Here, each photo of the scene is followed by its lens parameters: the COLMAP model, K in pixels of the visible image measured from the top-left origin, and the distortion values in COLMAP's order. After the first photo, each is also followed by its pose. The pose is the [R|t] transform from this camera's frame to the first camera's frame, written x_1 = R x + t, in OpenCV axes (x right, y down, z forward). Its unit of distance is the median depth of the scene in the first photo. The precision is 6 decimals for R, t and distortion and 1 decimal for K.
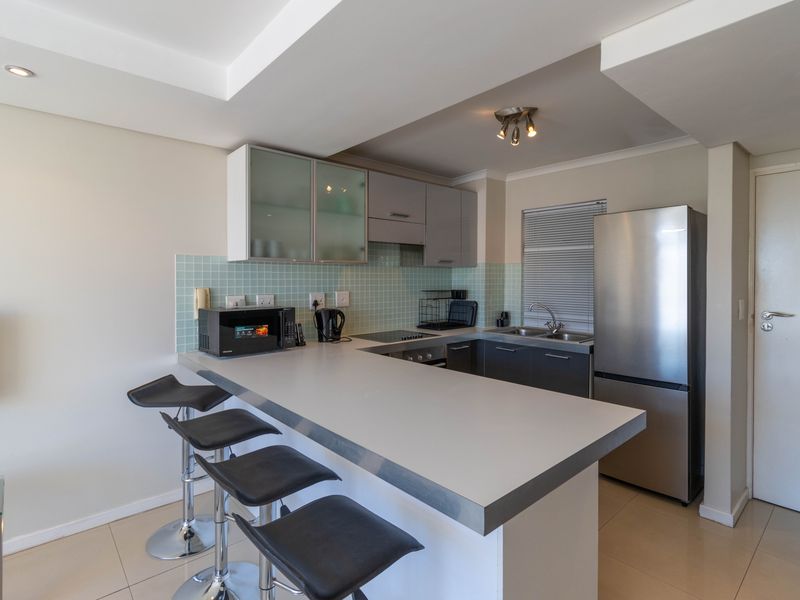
lens RADIAL K [[424.3, 0, 396.0], [0, 424.3, 282.5], [0, 0, 1]] dist [0.001709, 0.001526]
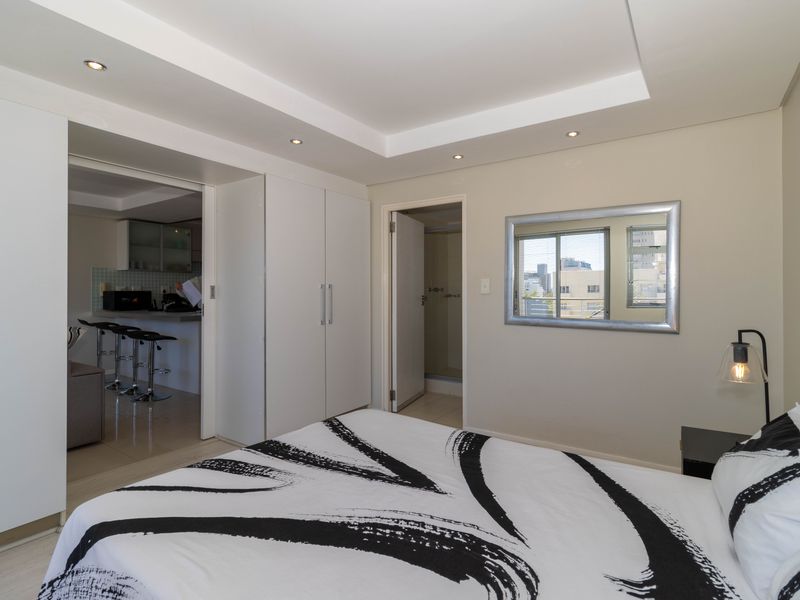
lens RADIAL K [[424.3, 0, 399.6], [0, 424.3, 287.6], [0, 0, 1]] dist [0.001709, 0.001526]
pose [[0.971021, 0.002113, 0.238984, 0.445436], [0.000371, 0.999946, -0.010348, 0.056584], [-0.238993, 0.010137, 0.970968, -1.328793]]
